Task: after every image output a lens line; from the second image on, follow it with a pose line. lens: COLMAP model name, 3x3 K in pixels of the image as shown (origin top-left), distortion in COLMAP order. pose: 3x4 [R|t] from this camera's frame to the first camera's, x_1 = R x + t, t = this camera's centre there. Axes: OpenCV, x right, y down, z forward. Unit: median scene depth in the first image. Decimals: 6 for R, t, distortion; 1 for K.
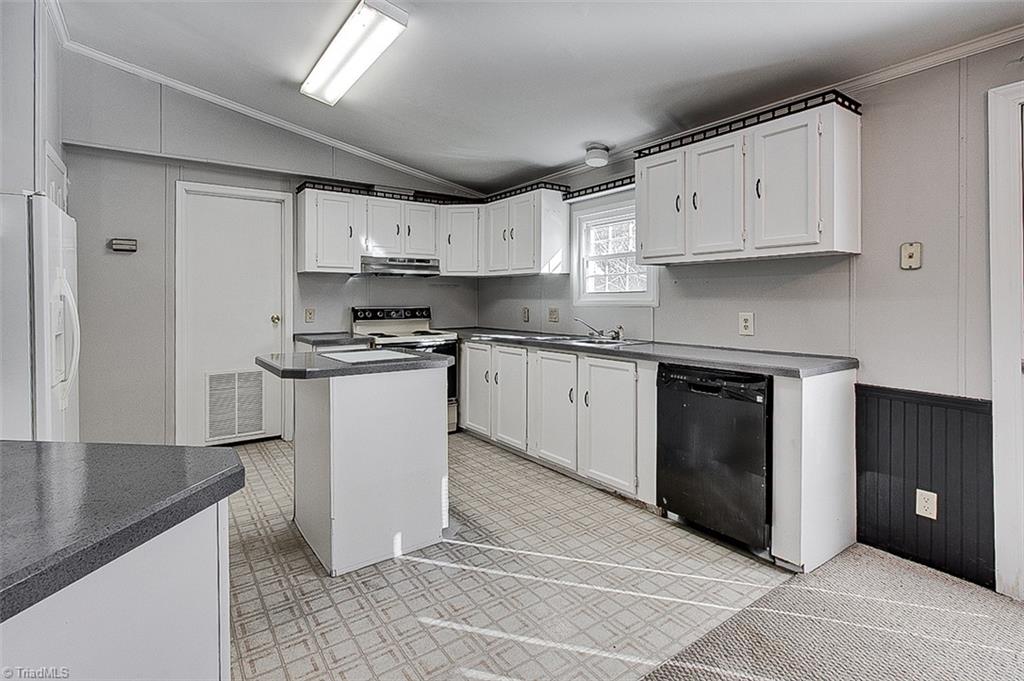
lens RADIAL K [[494.9, 0, 505.0], [0, 494.9, 302.7], [0, 0, 1]] dist [-0.003732, 0.002217]
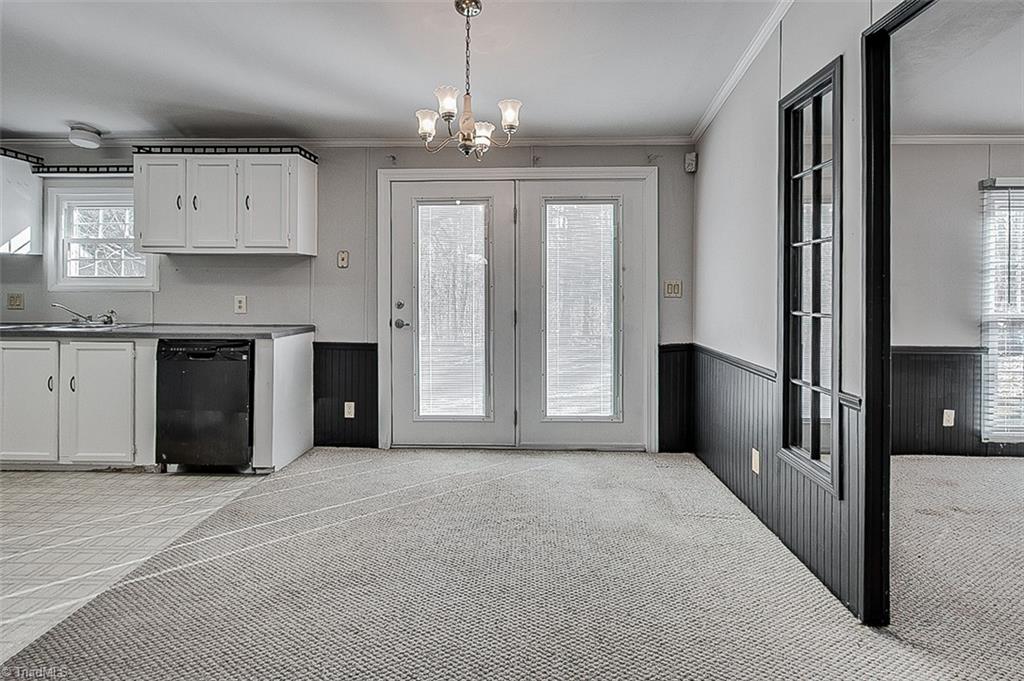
lens RADIAL K [[494.9, 0, 519.8], [0, 494.9, 288.1], [0, 0, 1]] dist [-0.003732, 0.002217]
pose [[0.595913, 0.005334, 0.803031, -0.114334], [-0.003079, 0.999986, -0.004357, 0.003910], [-0.803043, 0.000124, 0.595921, -0.366196]]
